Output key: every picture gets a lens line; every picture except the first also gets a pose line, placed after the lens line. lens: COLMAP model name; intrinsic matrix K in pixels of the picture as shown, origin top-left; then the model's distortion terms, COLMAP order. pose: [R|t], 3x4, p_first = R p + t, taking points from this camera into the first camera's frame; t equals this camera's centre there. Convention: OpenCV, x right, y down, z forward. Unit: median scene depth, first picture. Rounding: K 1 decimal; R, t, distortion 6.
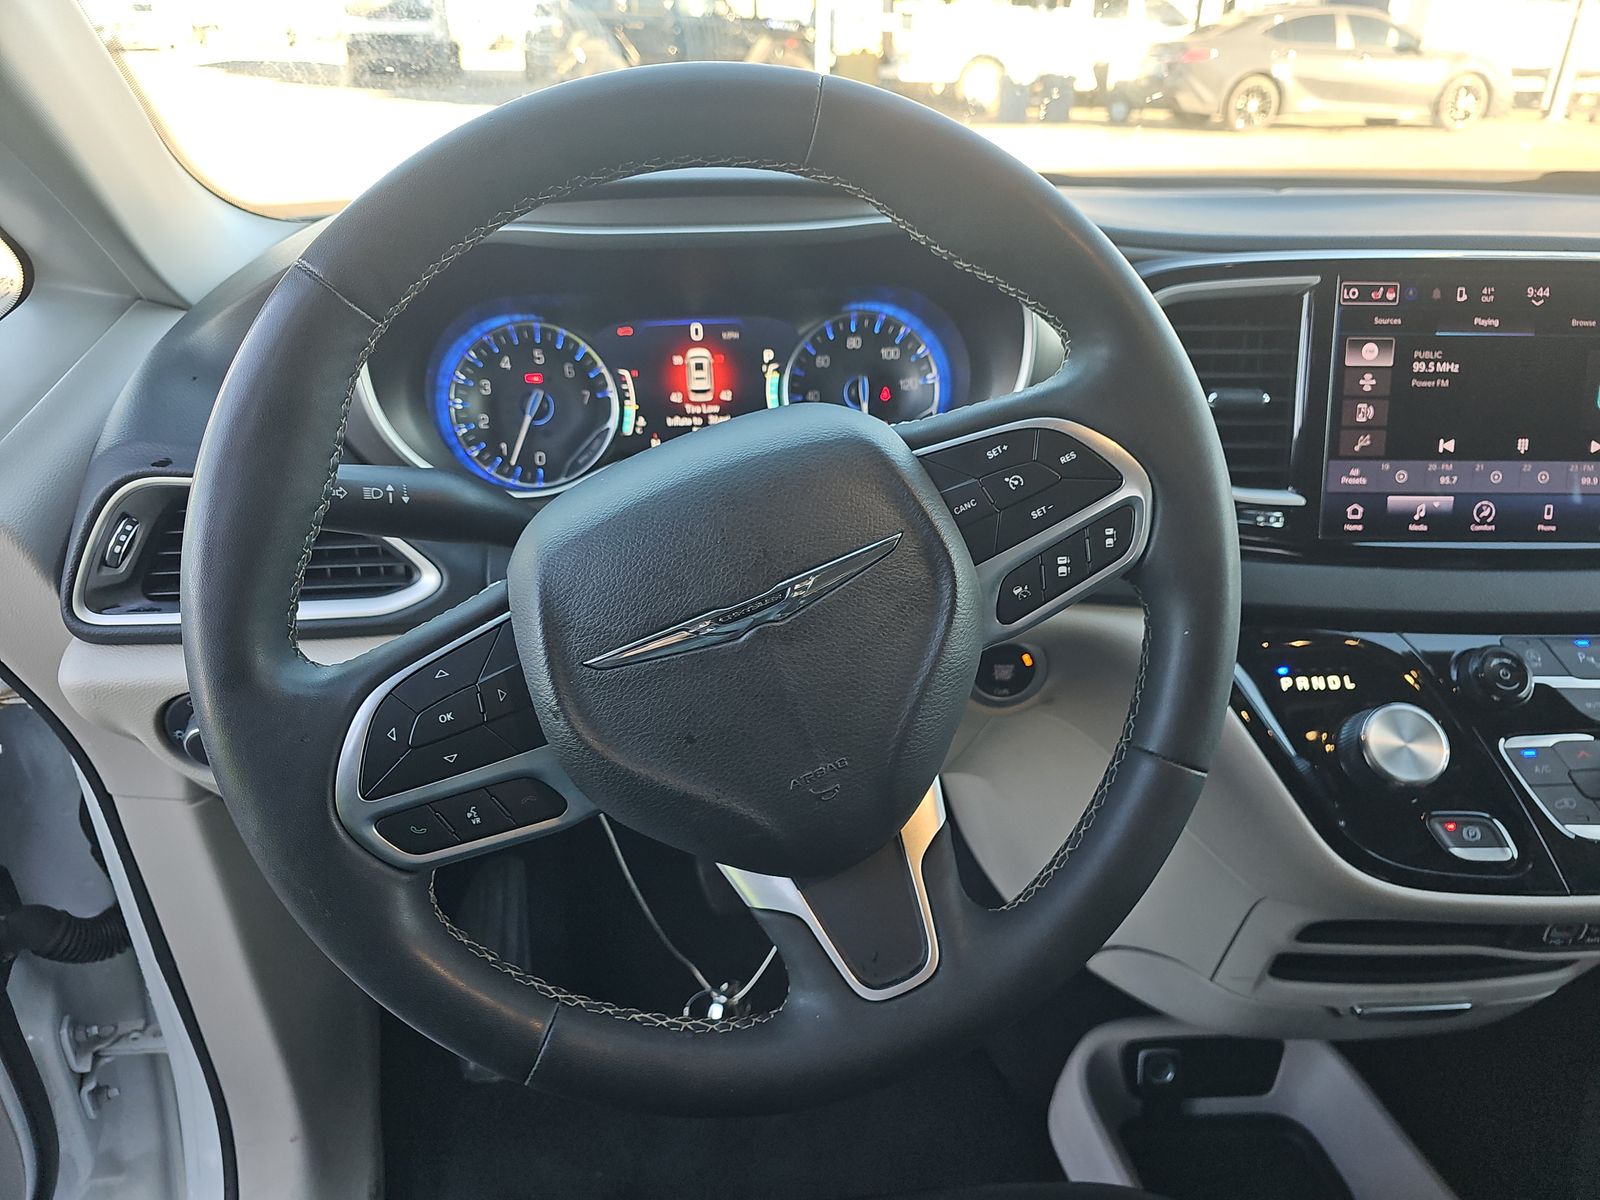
lens RADIAL K [[1053.6, 0, 815.5], [0, 1053.6, 616.8], [0, 0, 1]] dist [0.038256, -0.036256]
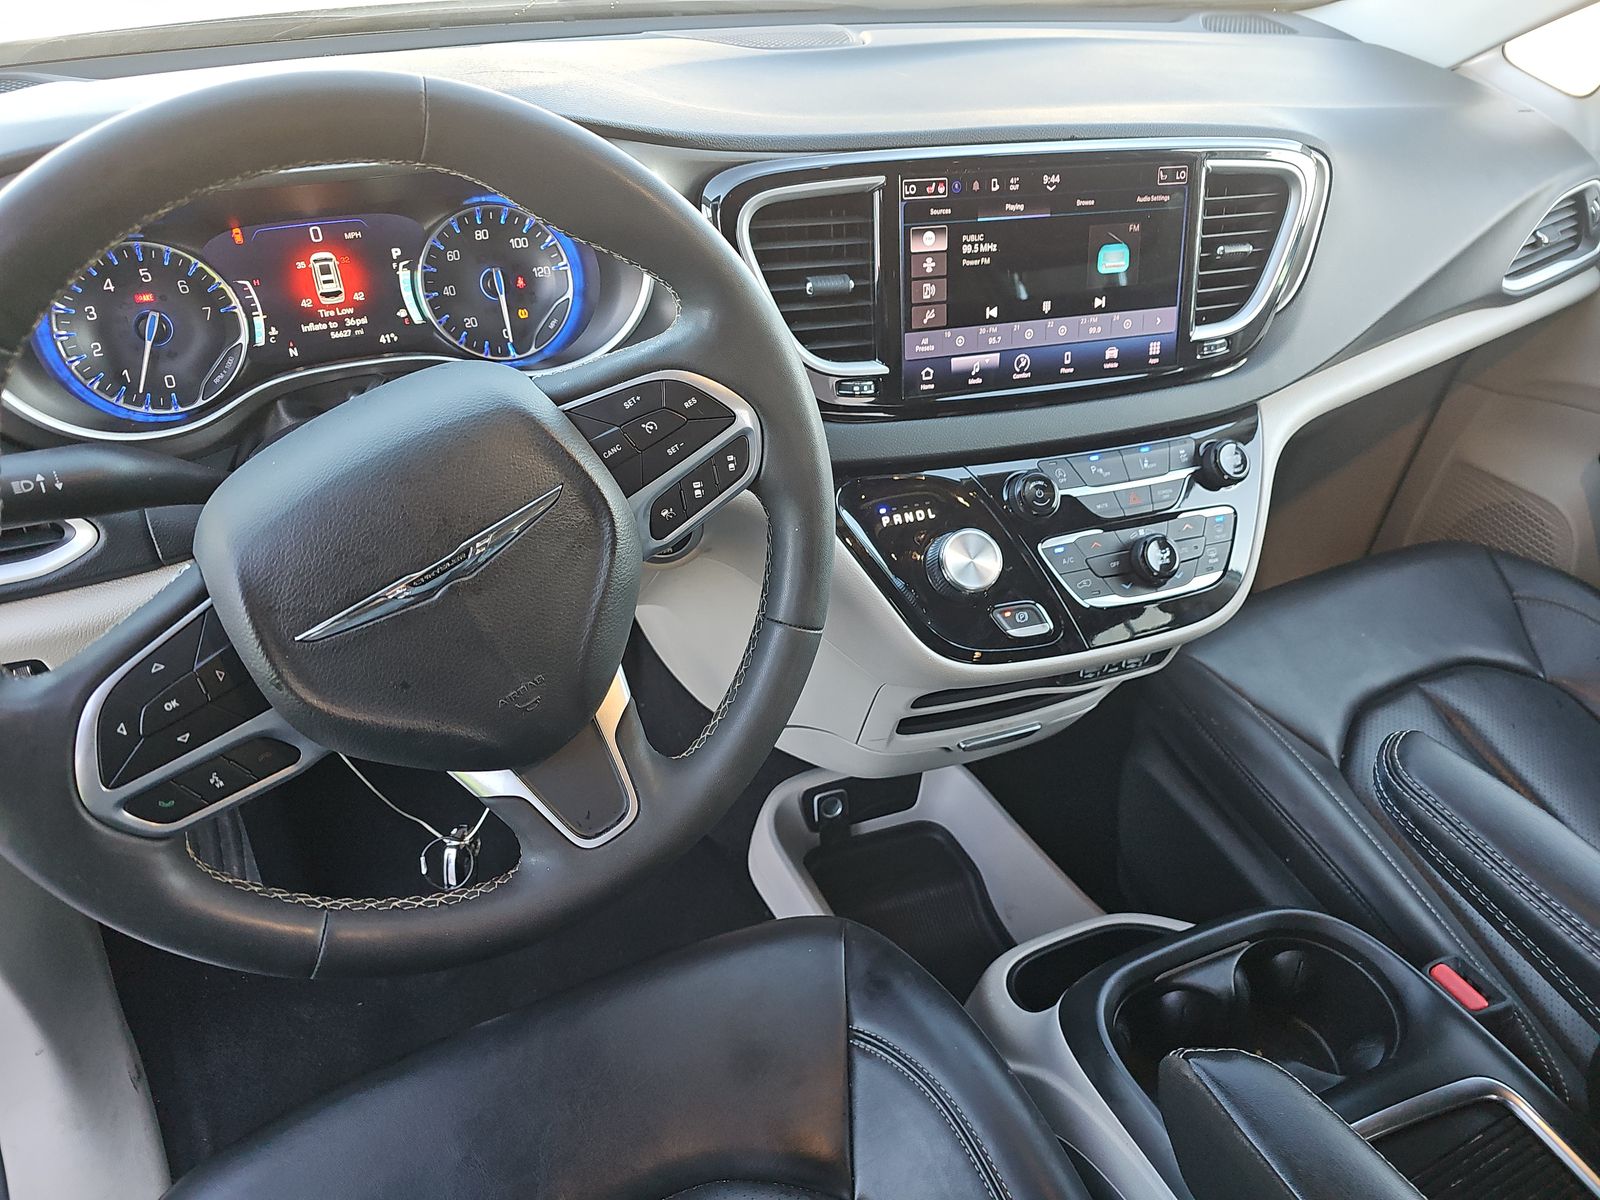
lens RADIAL K [[1053.6, 0, 798.9], [0, 1053.6, 594.5], [0, 0, 1]] dist [0.038256, -0.036256]
pose [[0.950654, -0.153795, 0.269452, -0.002407], [0.096831, 0.972185, 0.213262, -0.125085], [-0.294755, -0.176647, 0.939103, -0.148072]]
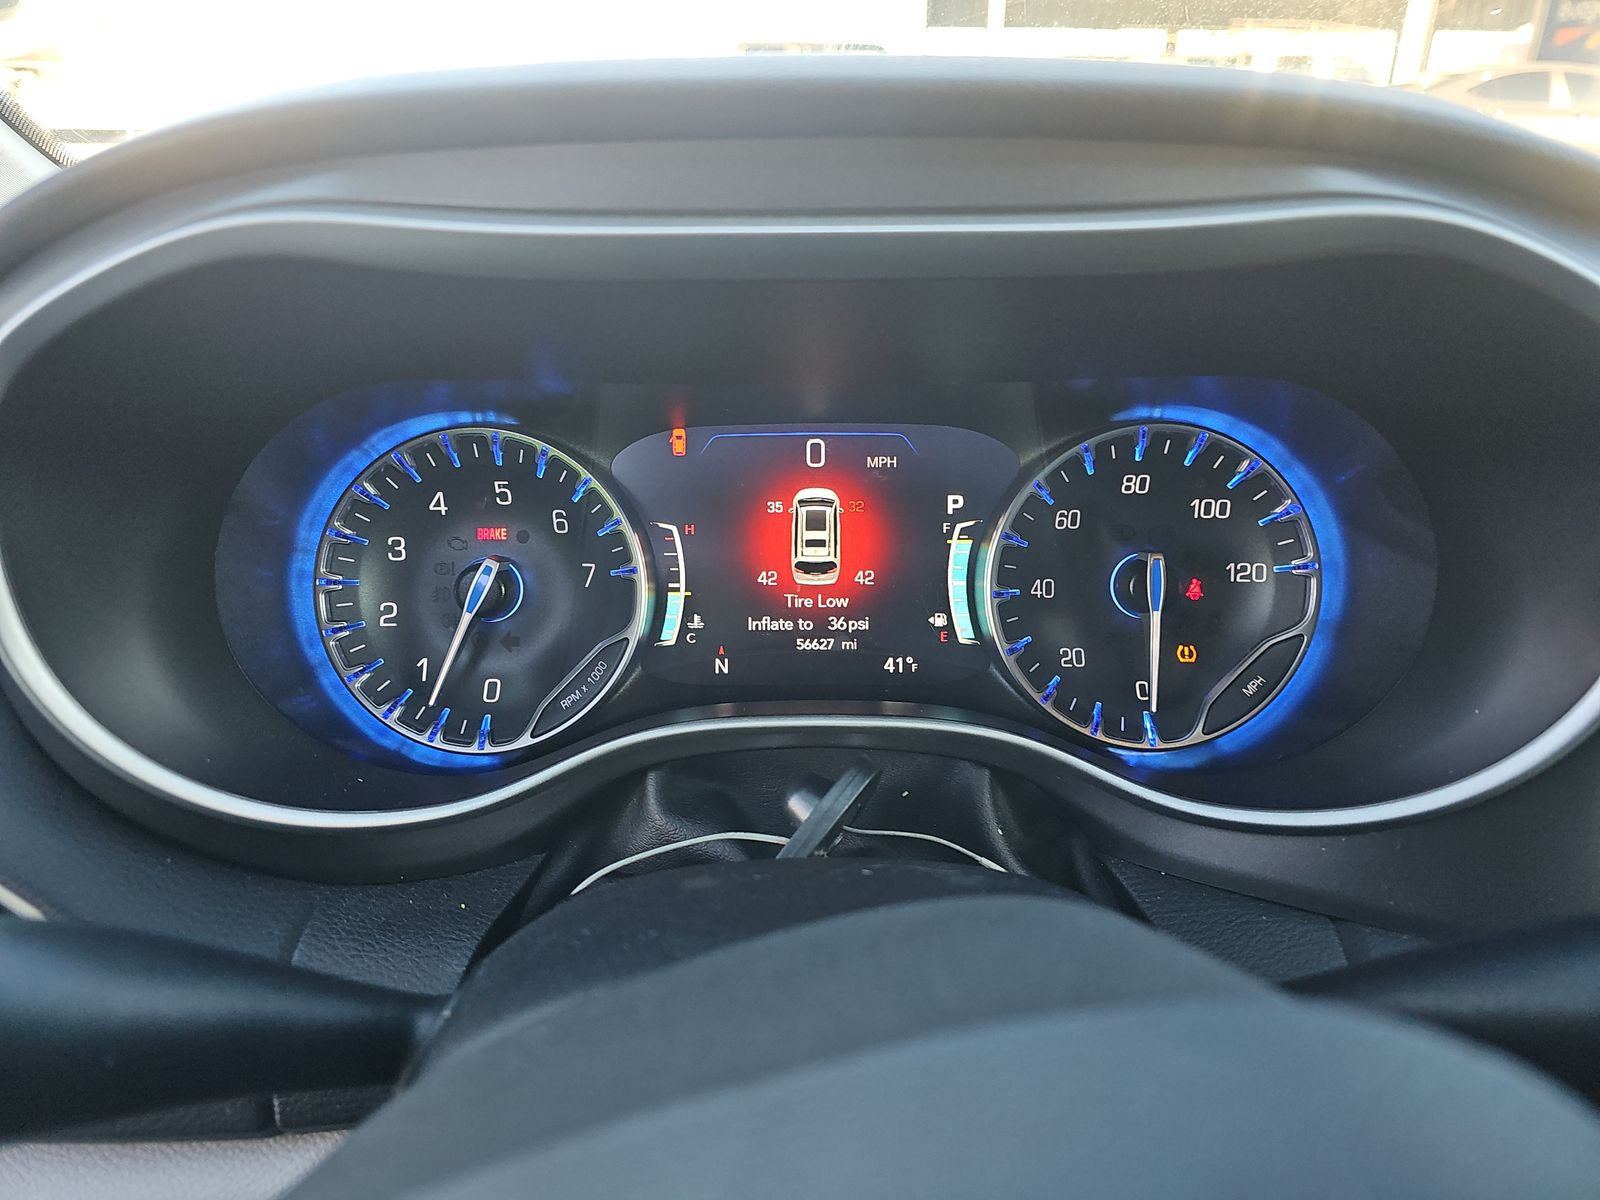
lens RADIAL K [[1053.6, 0, 794.2], [0, 1053.6, 590.4], [0, 0, 1]] dist [0.038256, -0.036256]
pose [[0.989295, 0.055418, -0.134999, -0.058177], [-0.065384, 0.995364, -0.070538, -0.192069], [0.130465, 0.078609, 0.988332, 0.579471]]
